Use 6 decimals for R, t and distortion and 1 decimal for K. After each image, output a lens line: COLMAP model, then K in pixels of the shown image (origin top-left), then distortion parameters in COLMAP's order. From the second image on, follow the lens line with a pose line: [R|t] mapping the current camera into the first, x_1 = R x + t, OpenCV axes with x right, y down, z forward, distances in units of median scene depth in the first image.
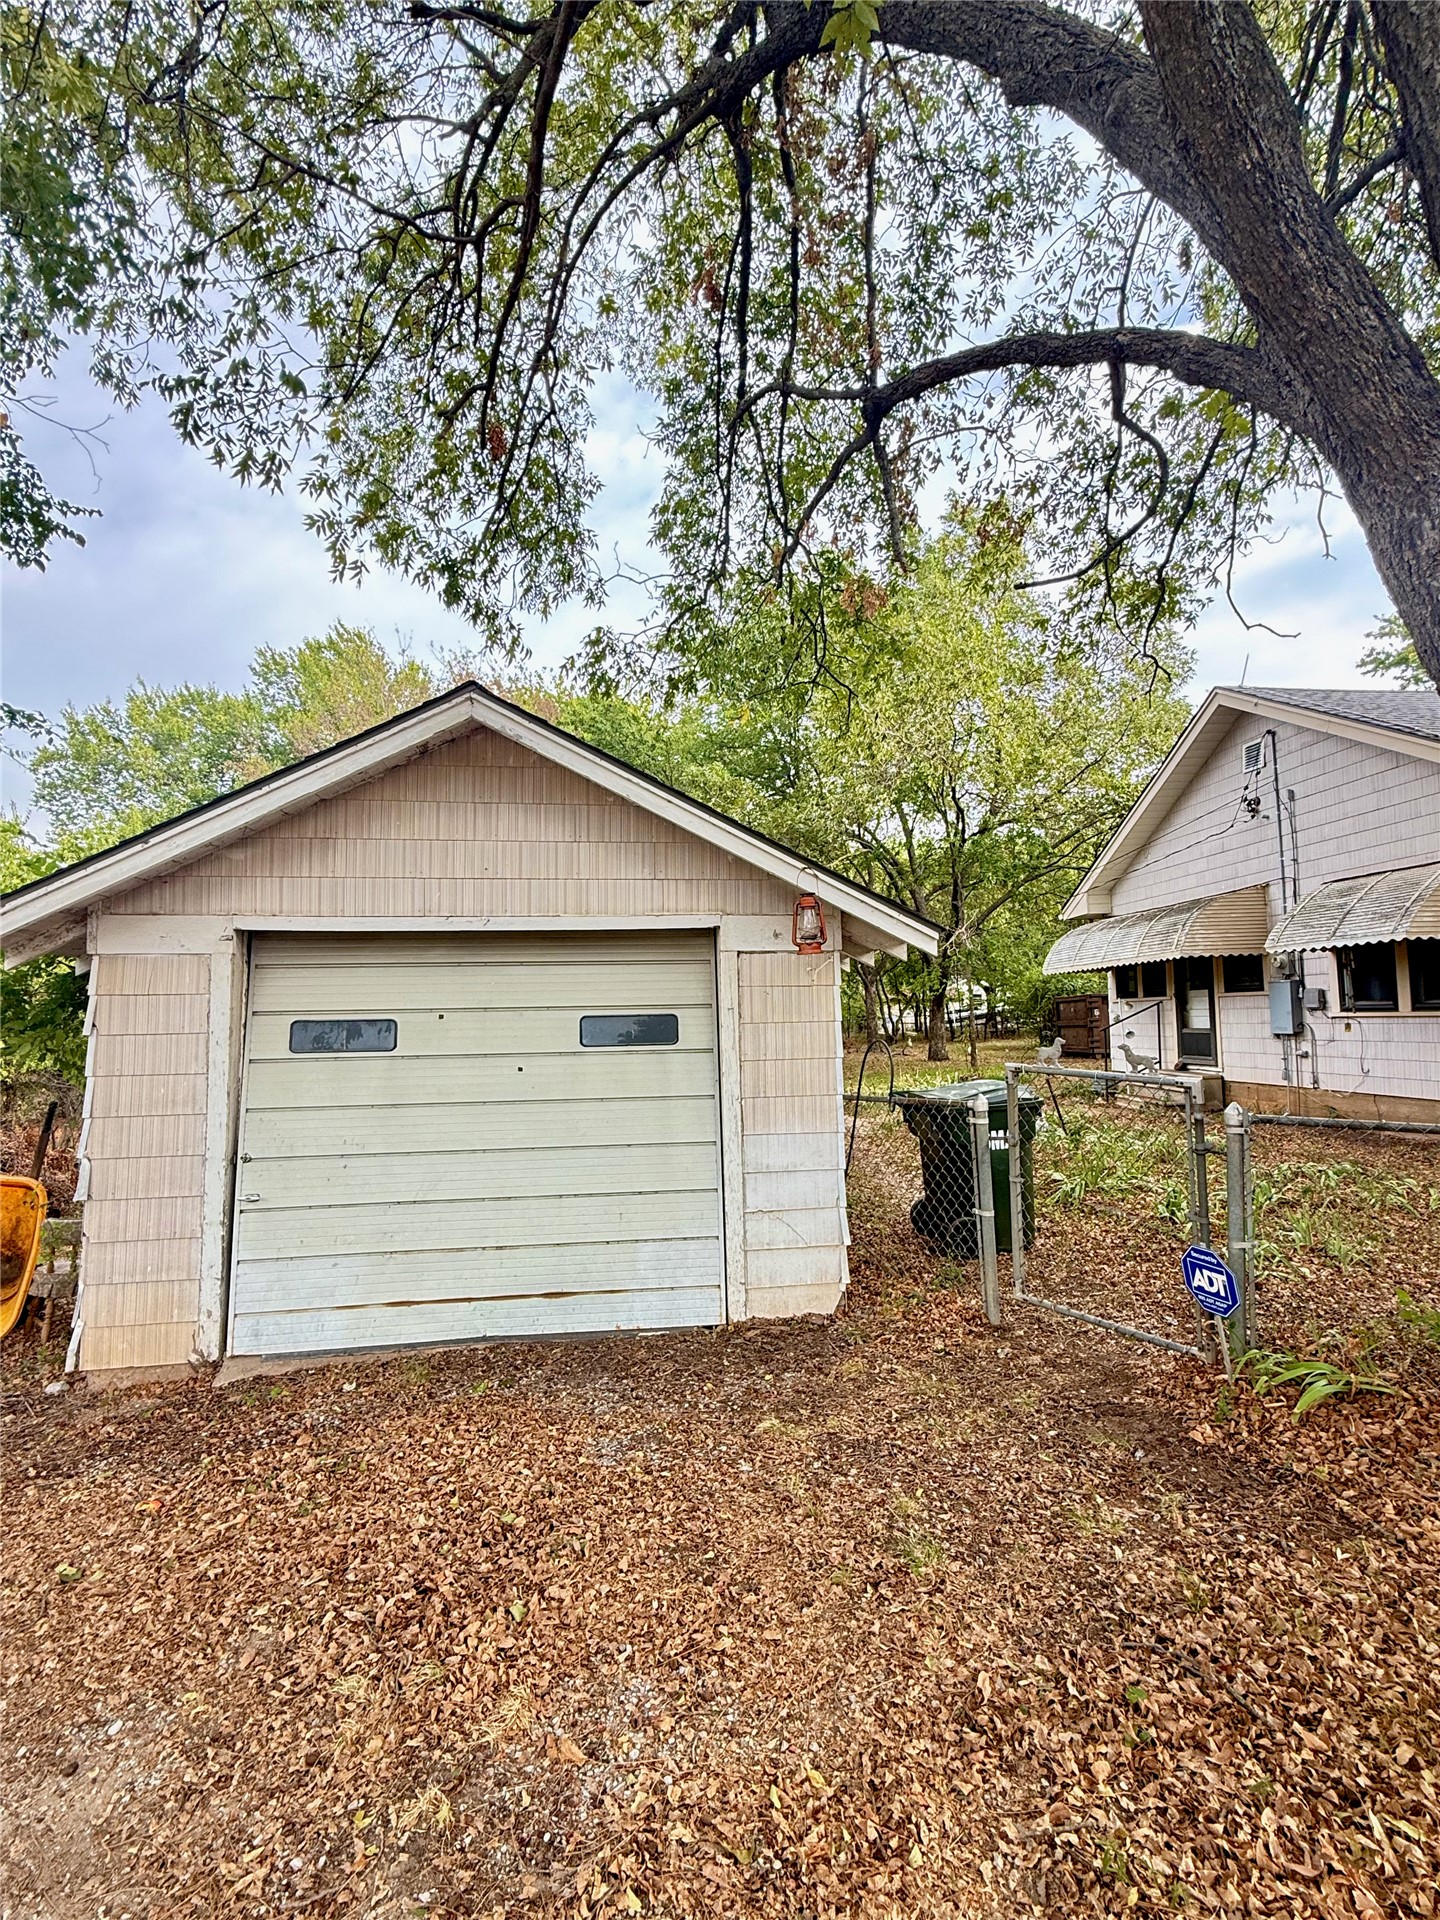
lens RADIAL K [[892.7, 0, 719.2], [0, 892.7, 957.5], [0, 0, 1]] dist [0.001268, 0.000063]
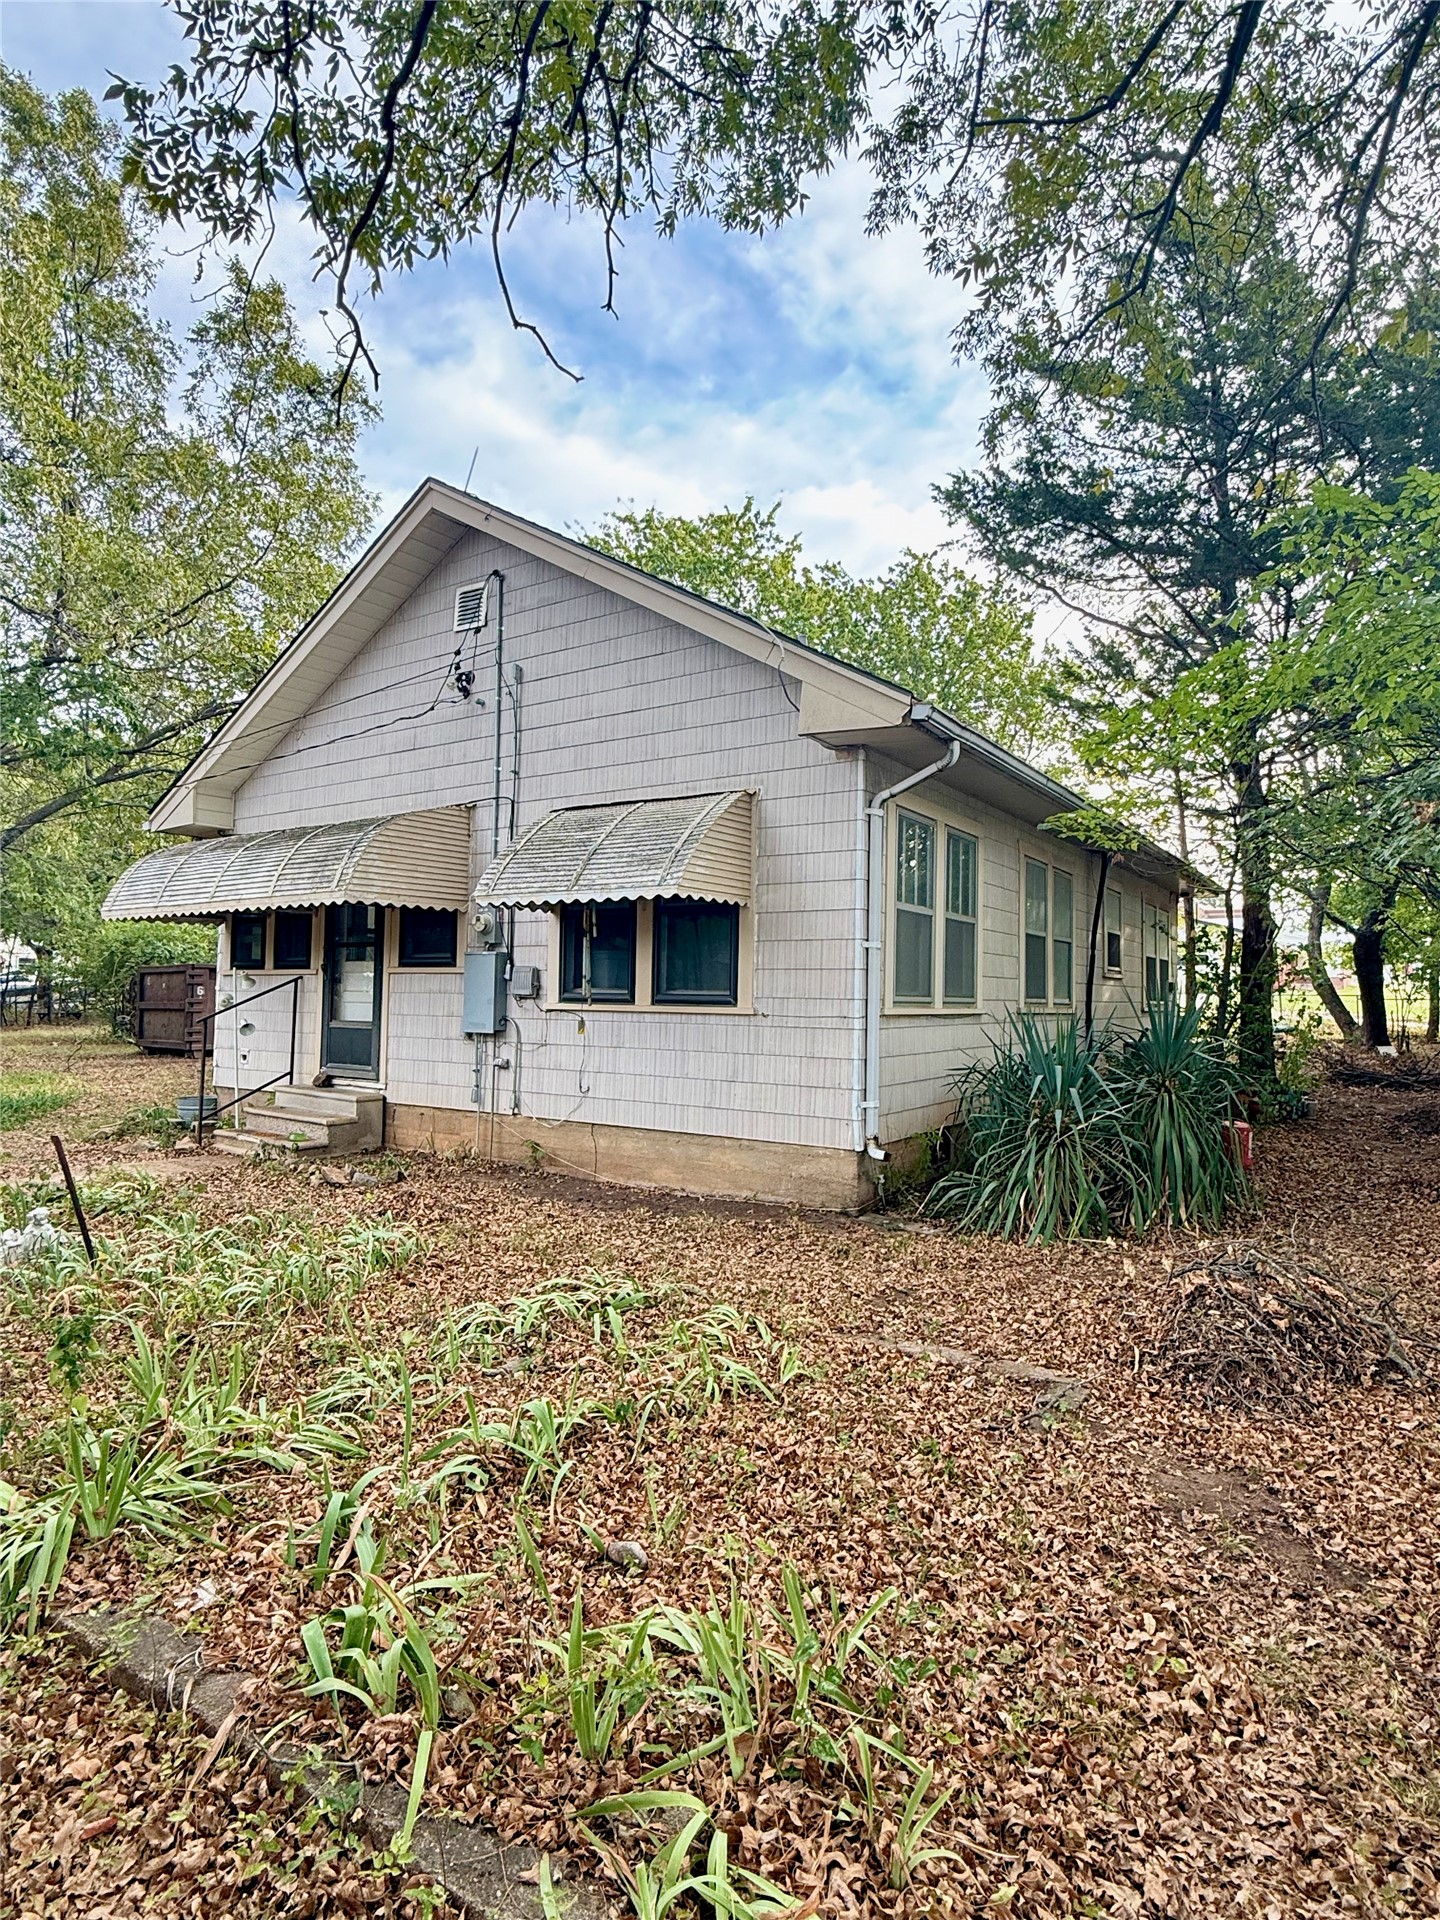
lens RADIAL K [[1073.2, 0, 717.9], [0, 1073.2, 960.2], [0, 0, 1]] dist [0.000457, 0.000032]
pose [[0.662306, 0.058213, 0.746969, 0.146733], [-0.081612, 0.996650, -0.005310, 0.020965], [-0.744776, -0.057445, 0.664838, 0.328964]]
